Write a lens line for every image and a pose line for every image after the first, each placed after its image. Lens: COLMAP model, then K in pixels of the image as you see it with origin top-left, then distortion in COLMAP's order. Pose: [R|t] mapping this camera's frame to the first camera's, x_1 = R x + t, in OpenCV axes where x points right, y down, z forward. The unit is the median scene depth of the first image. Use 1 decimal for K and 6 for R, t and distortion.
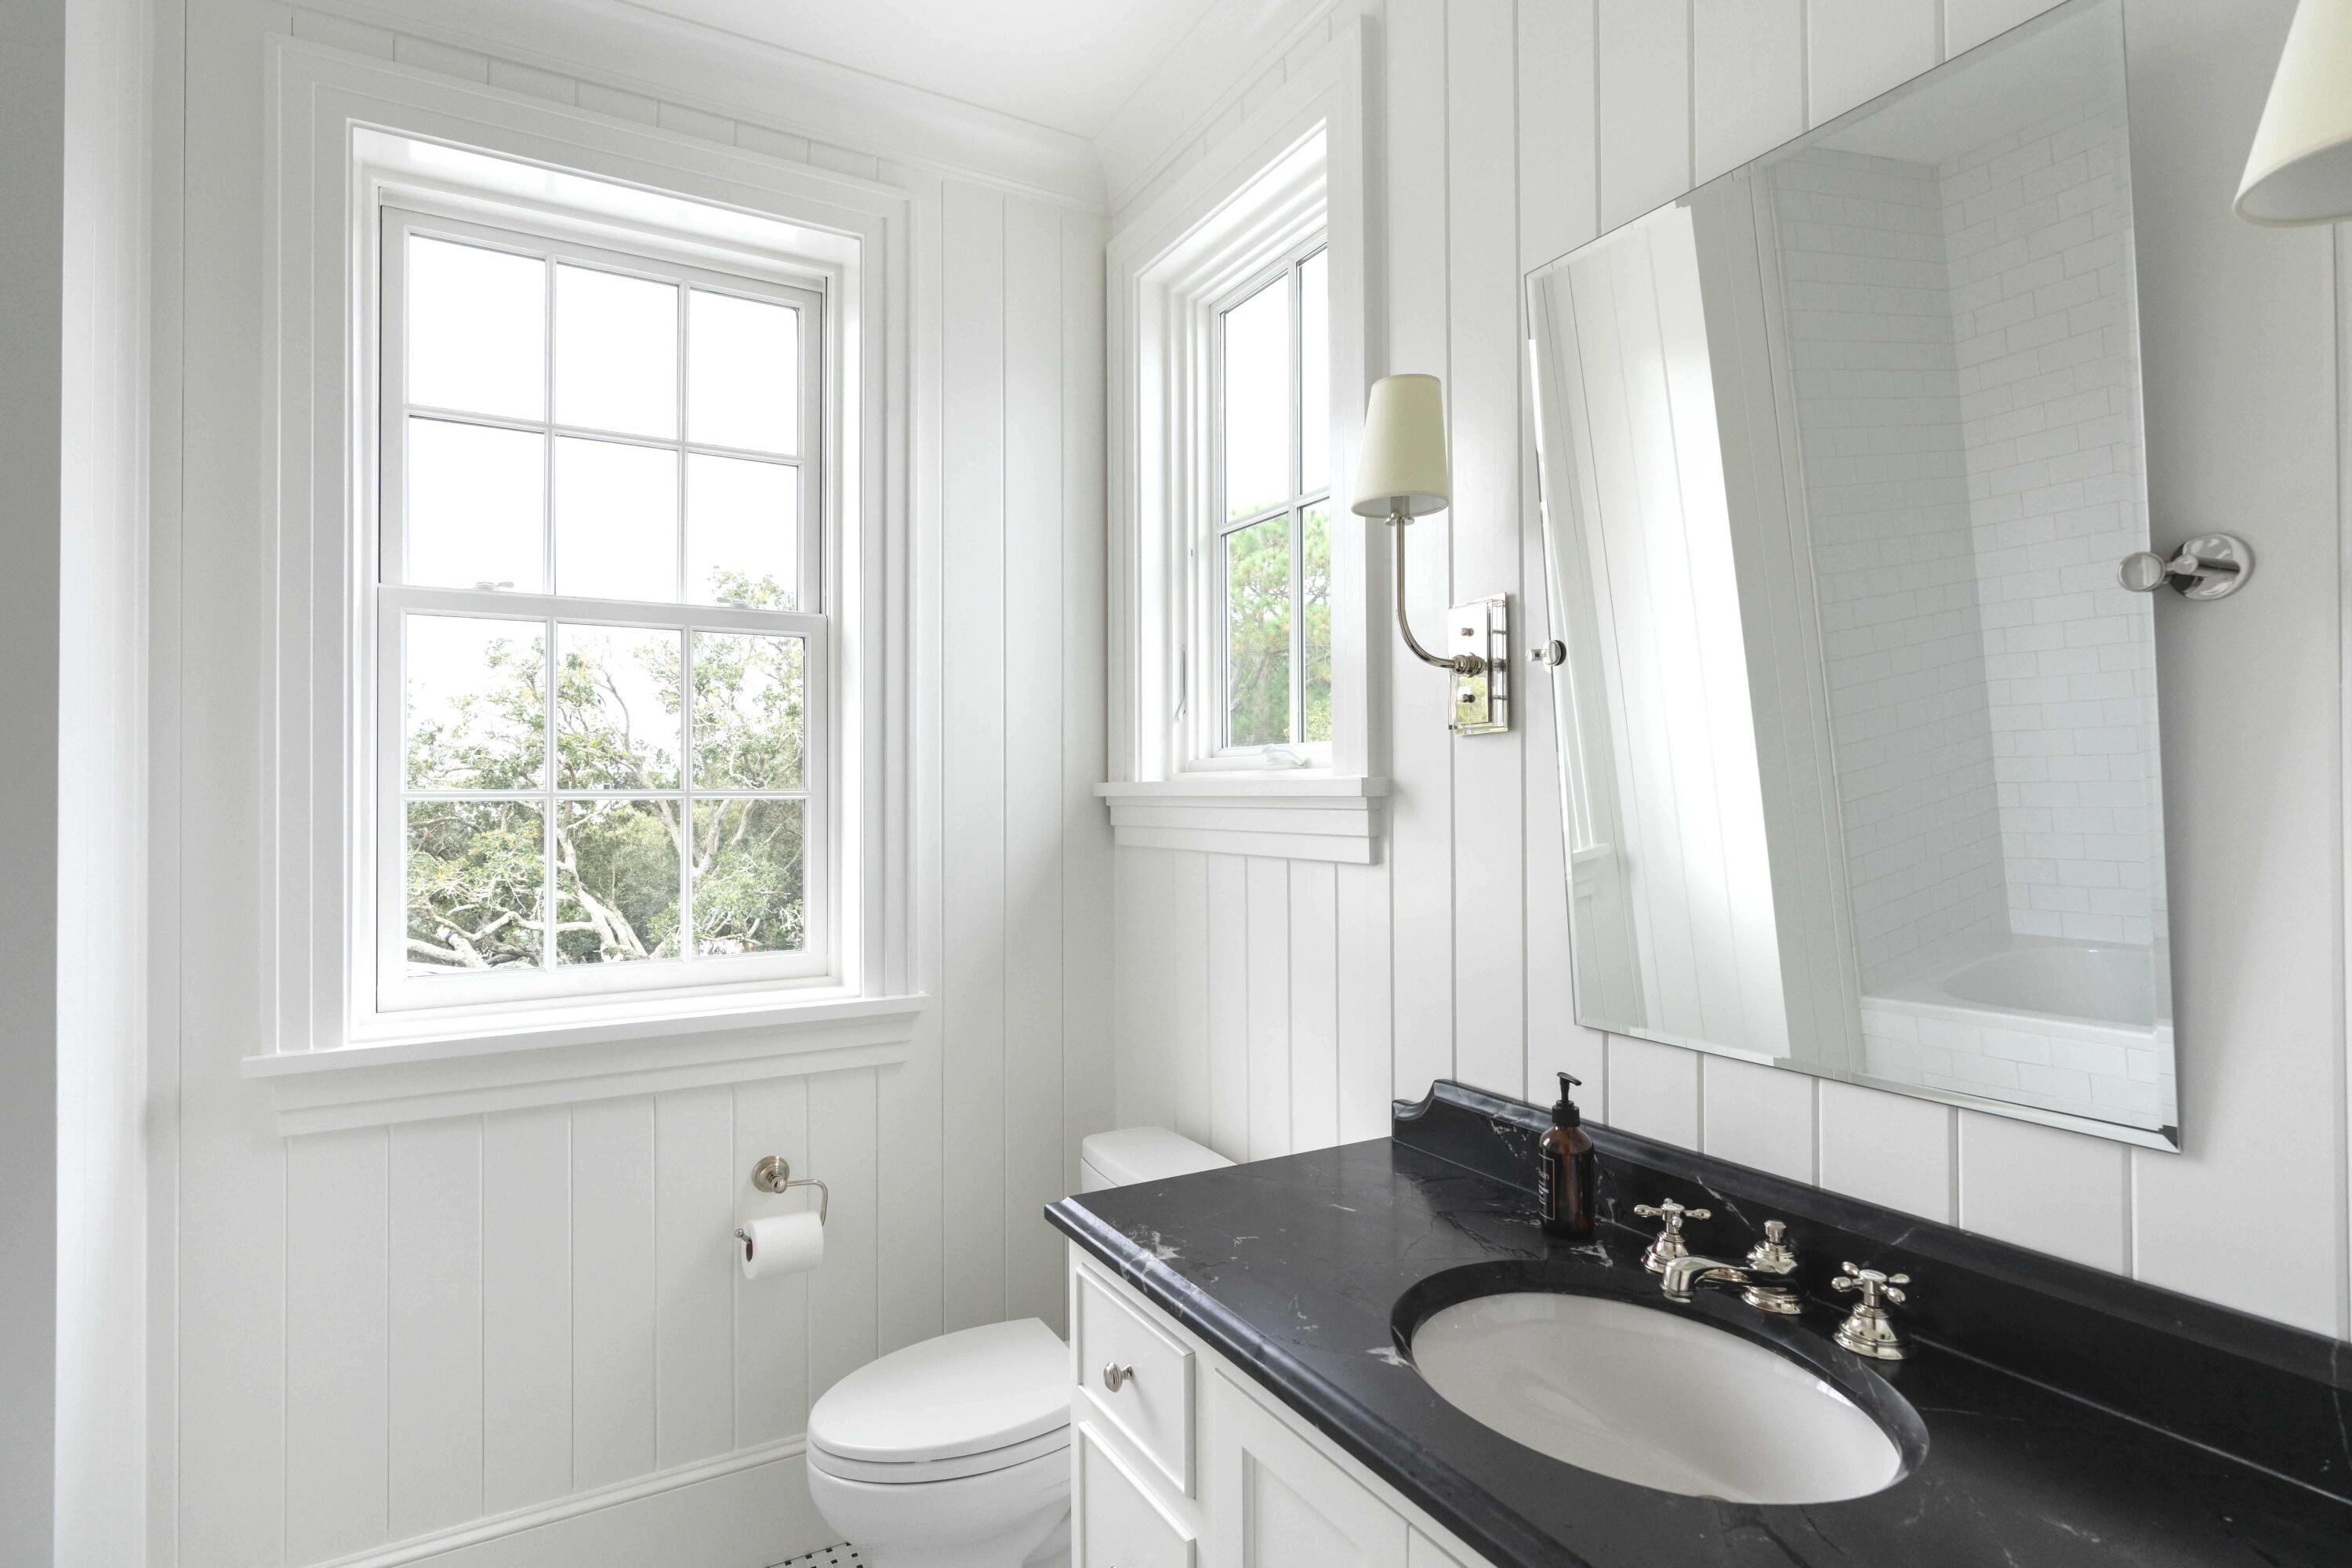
lens RADIAL K [[1166.5, 0, 1169.4], [0, 1166.5, 784.0], [0, 0, 1]] dist [0.006964, 0.000767]
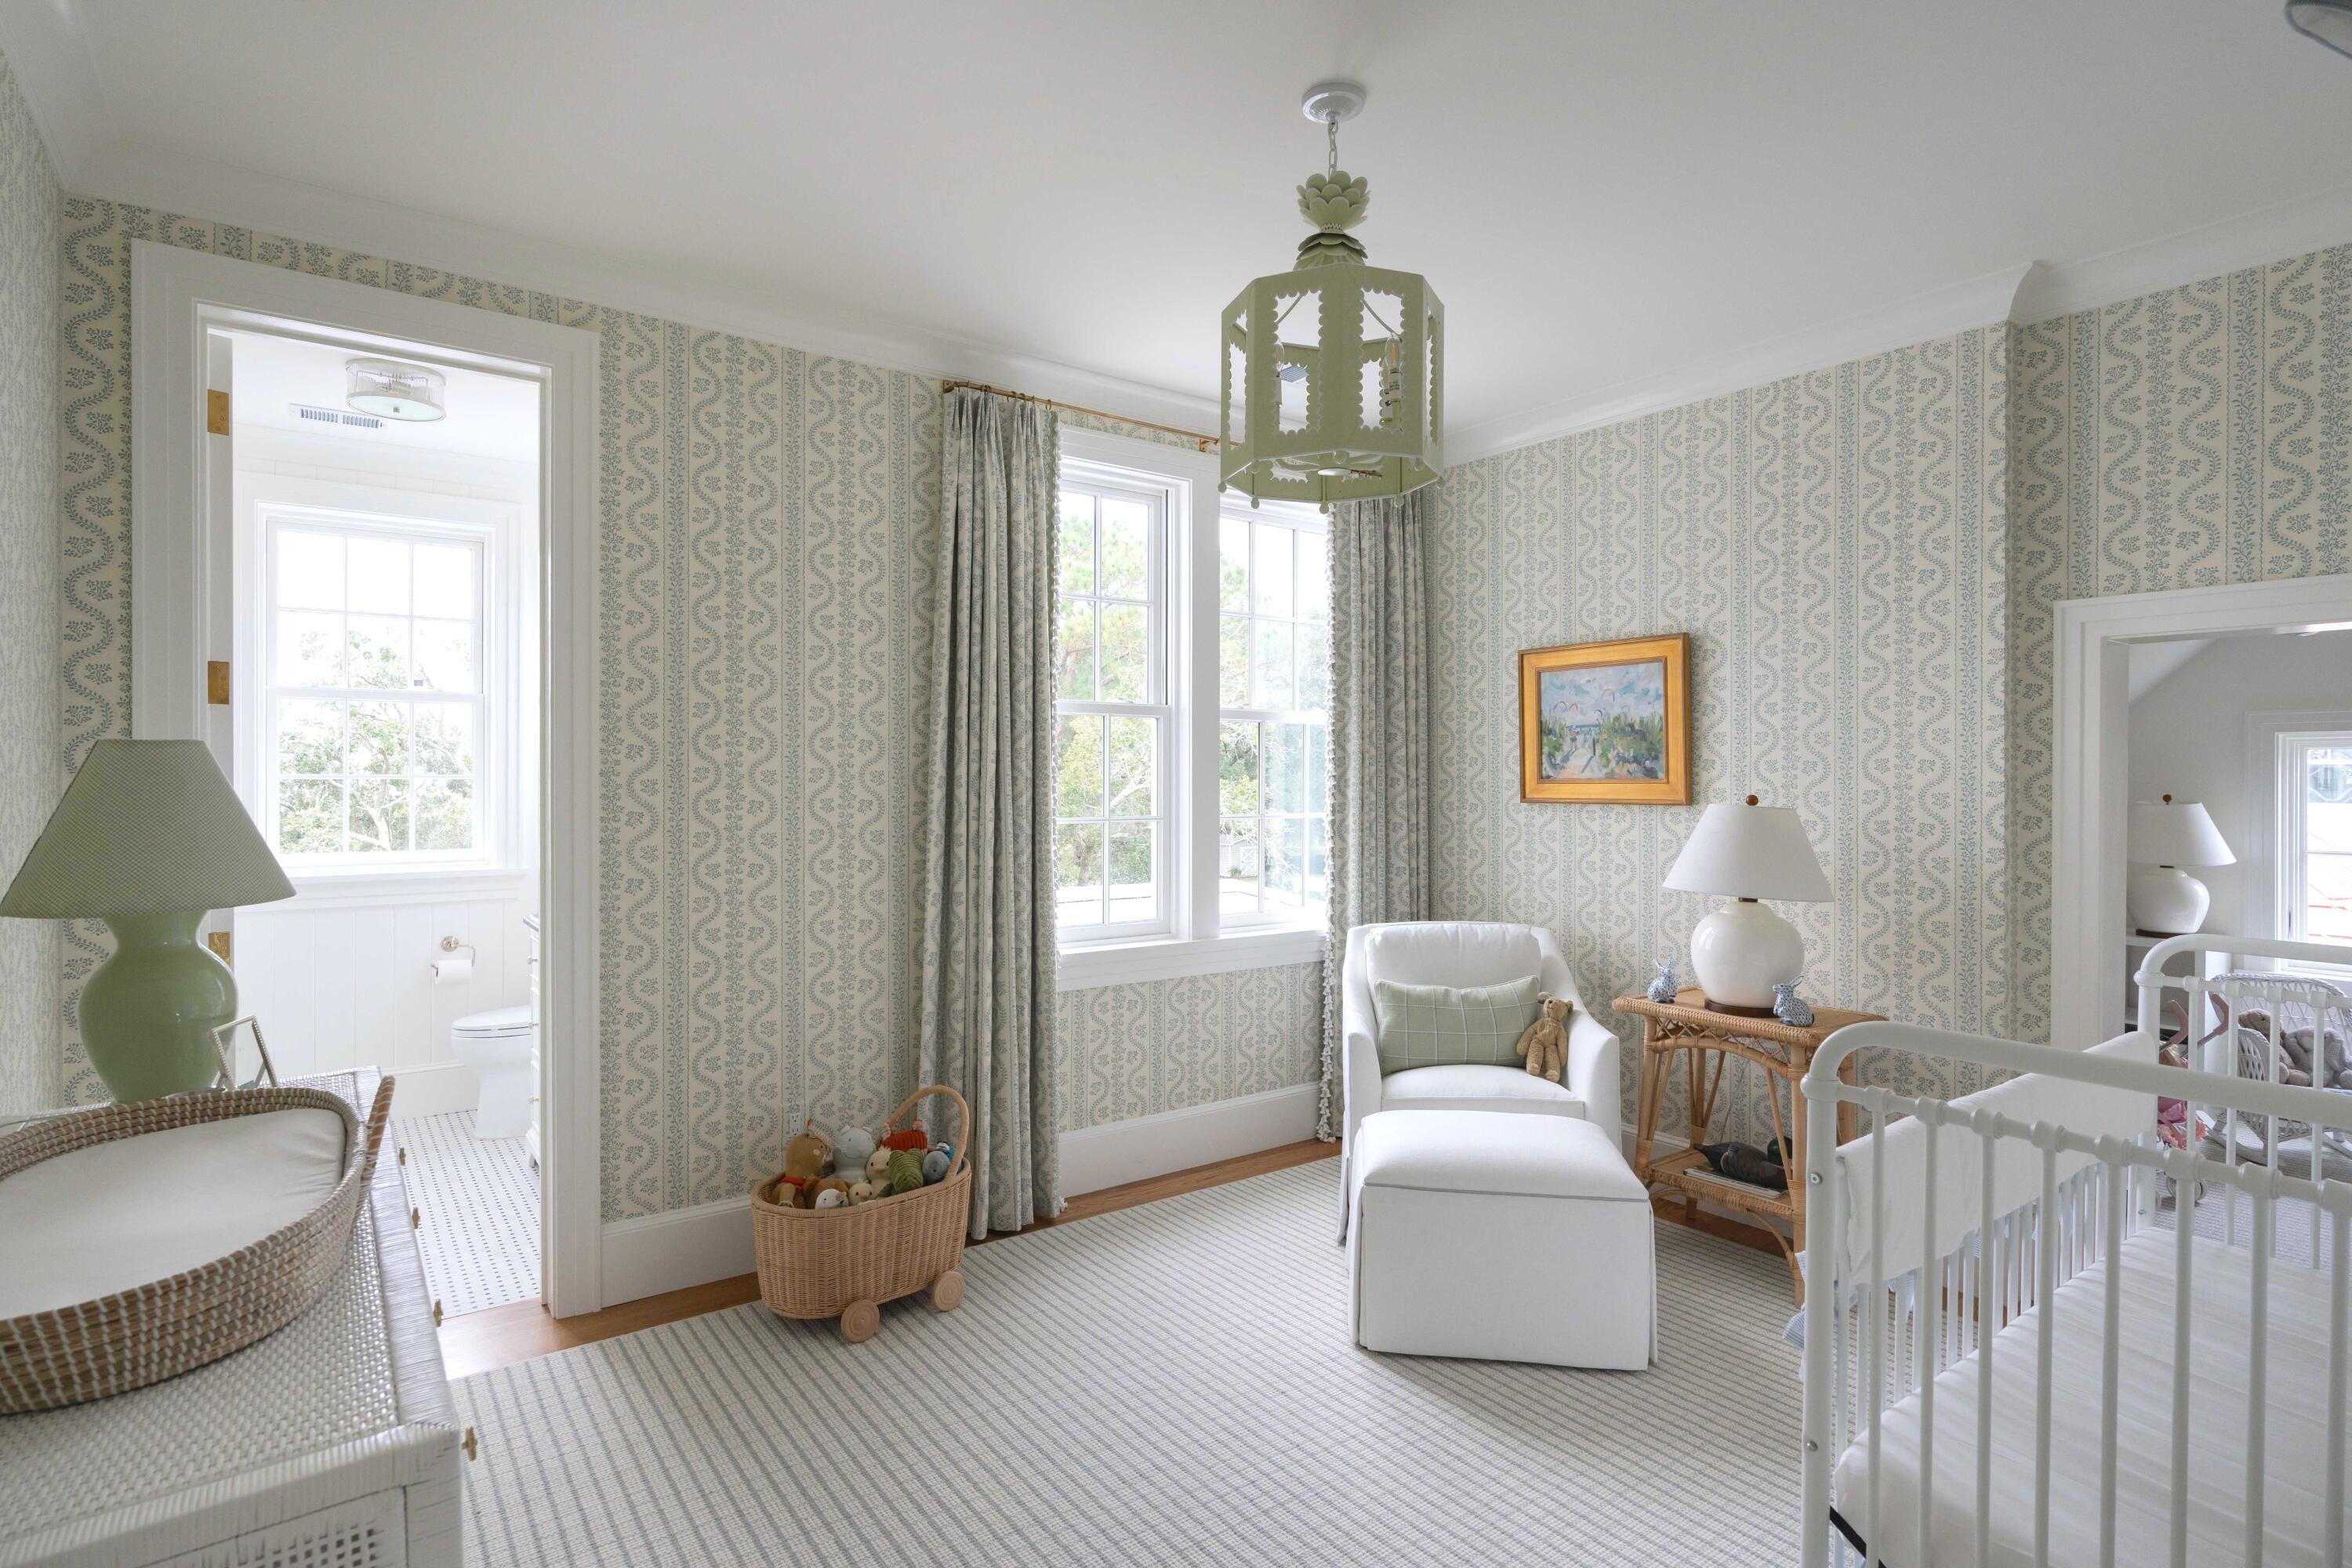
lens RADIAL K [[1166.5, 0, 1189.4], [0, 1166.5, 786.0], [0, 0, 1]] dist [0.006964, 0.000767]
pose [[0.992489, 0.001971, 0.122316, 0.096504], [-0.003741, 0.999892, 0.014245, -0.000992], [-0.122274, -0.014595, 0.992389, -0.170308]]
